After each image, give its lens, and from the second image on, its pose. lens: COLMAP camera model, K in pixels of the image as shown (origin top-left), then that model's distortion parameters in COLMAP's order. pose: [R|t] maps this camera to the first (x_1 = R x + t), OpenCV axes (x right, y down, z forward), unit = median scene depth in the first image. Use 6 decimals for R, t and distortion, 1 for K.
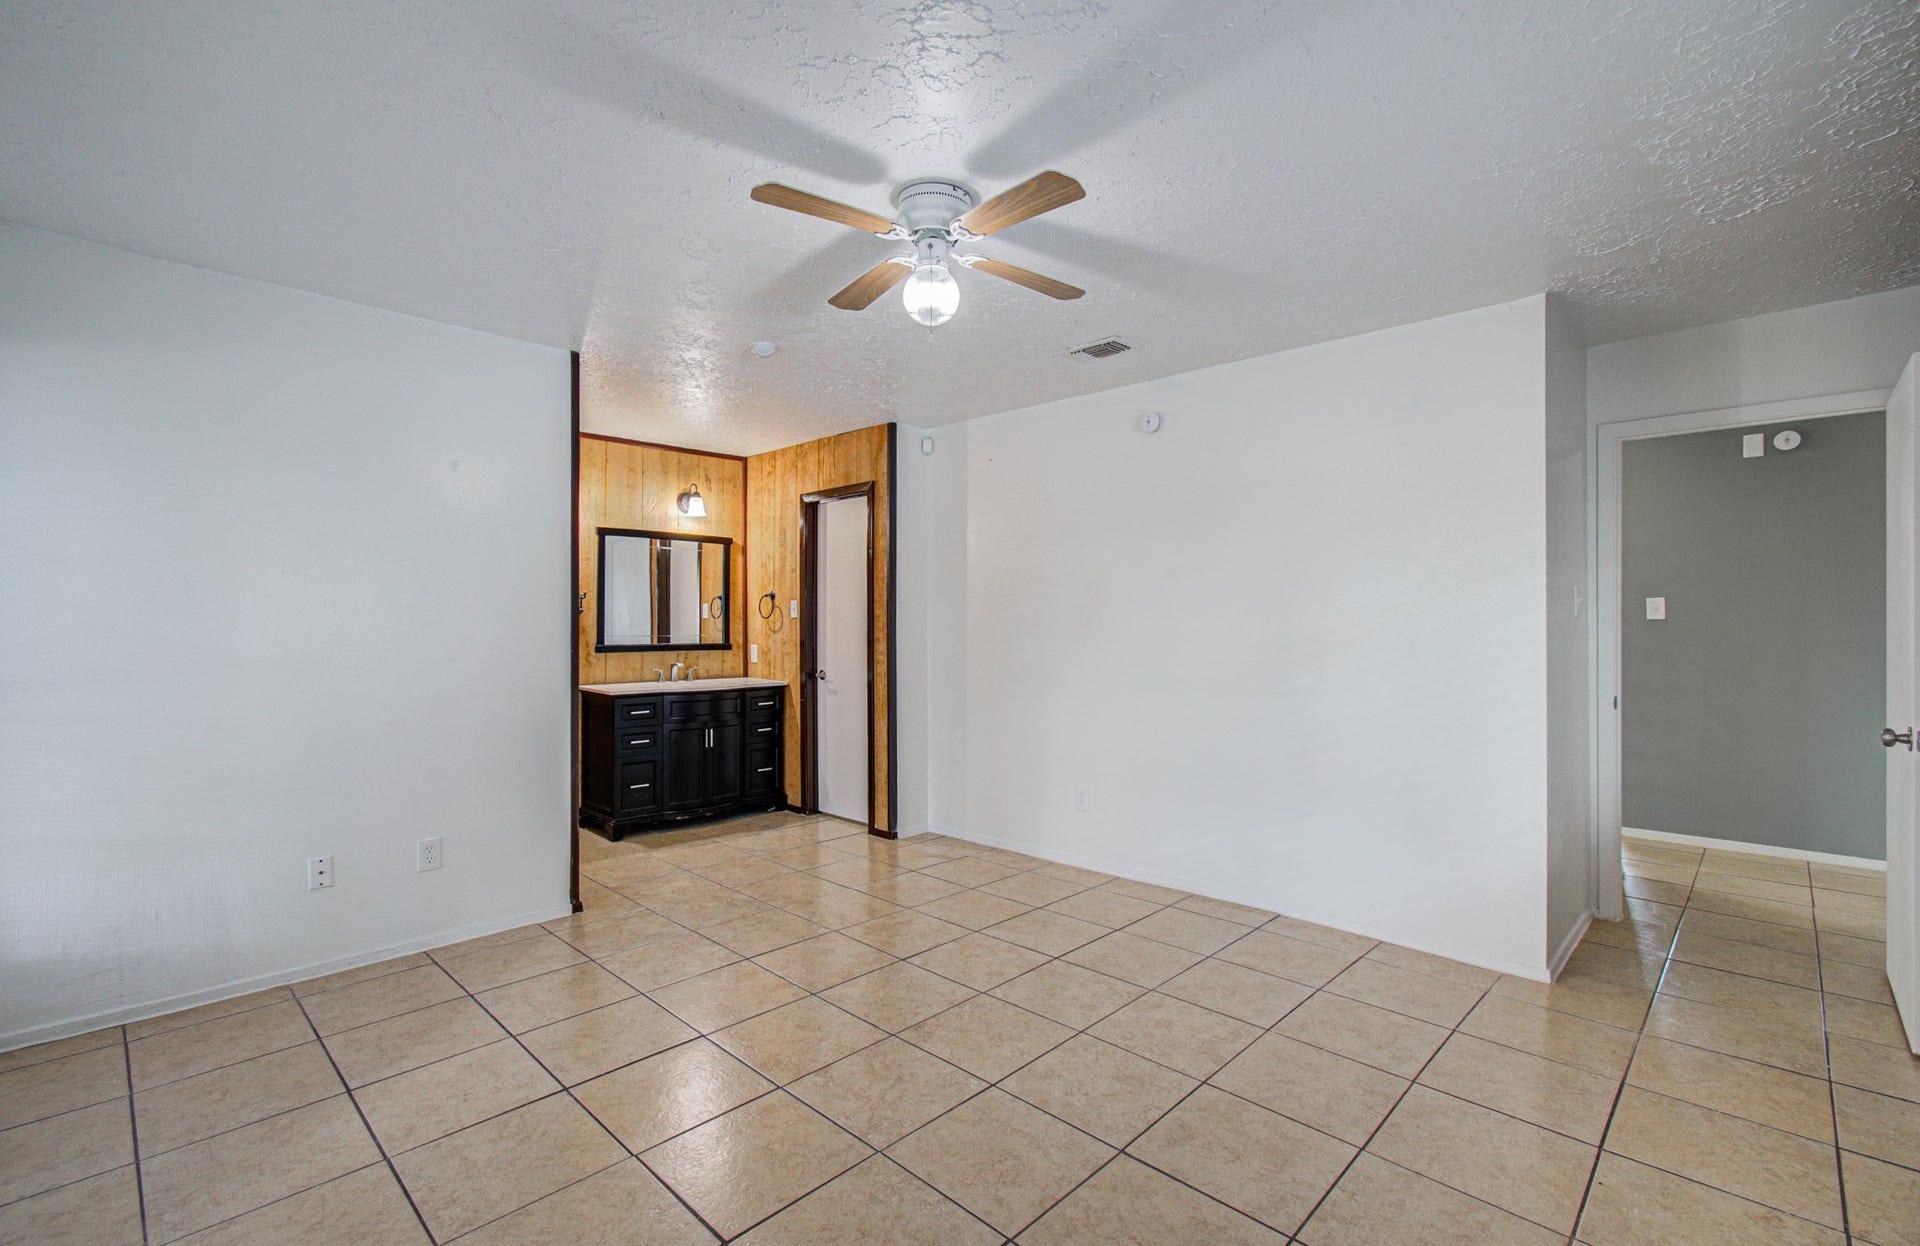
lens RADIAL K [[836.5, 0, 965.4], [0, 836.5, 618.6], [0, 0, 1]] dist [-0.010053, 0.001603]
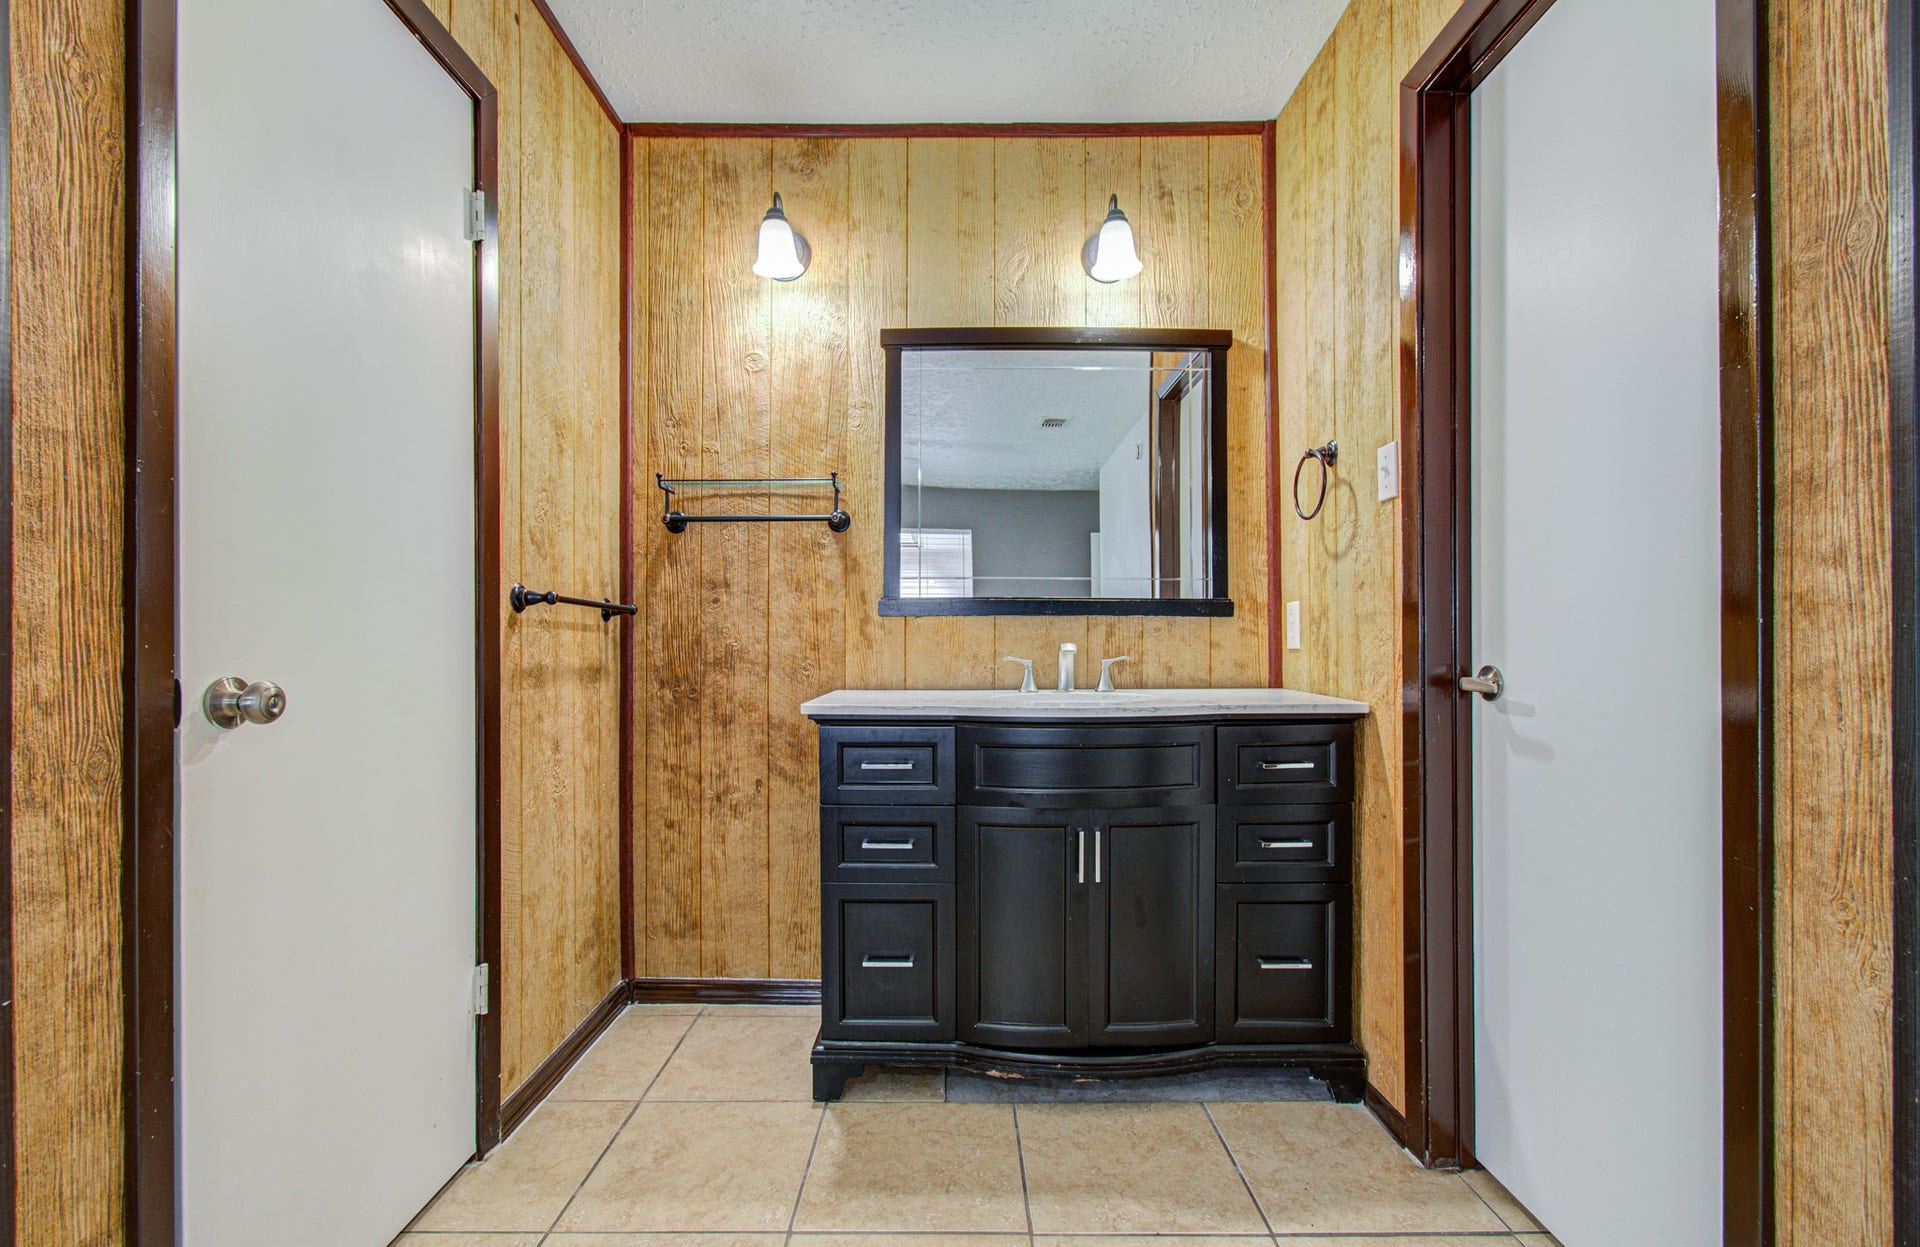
lens RADIAL K [[848.6, 0, 946.6], [0, 848.6, 643.9], [0, 0, 1]] dist [-0.018710, 0.000591]
pose [[0.678008, -0.006757, -0.735023, -0.084345], [0.009885, 0.999951, -0.000075, 0.051191], [0.734988, -0.007215, 0.678042, 0.664431]]
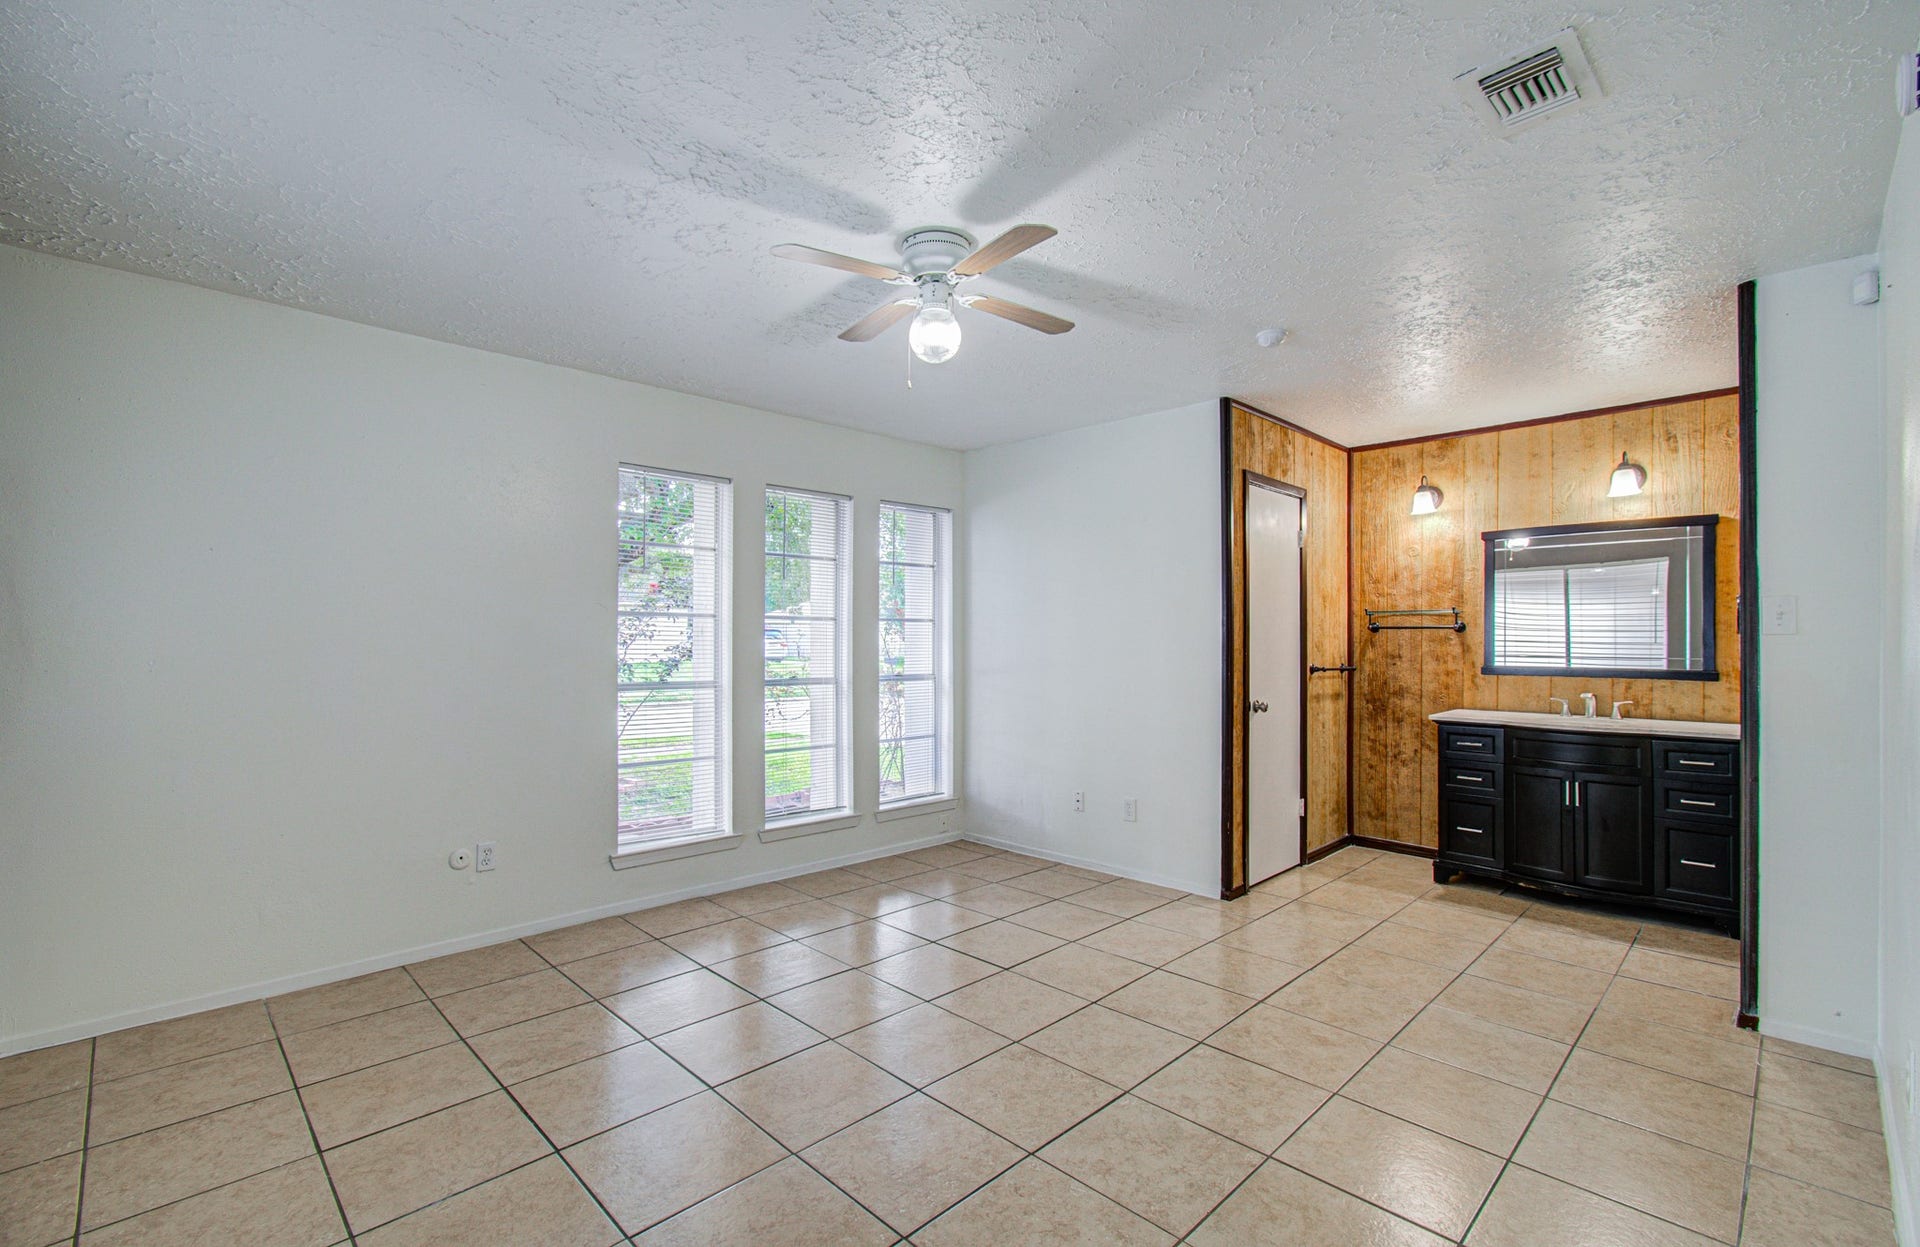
lens RADIAL K [[836.5, 0, 954.0], [0, 836.5, 633.0], [0, 0, 1]] dist [-0.010053, 0.001603]
pose [[-0.029055, -0.012179, -0.999504, 0.420076], [0.002716, 0.999921, -0.012263, 0.005914], [0.999574, -0.003071, -0.029020, 0.428094]]
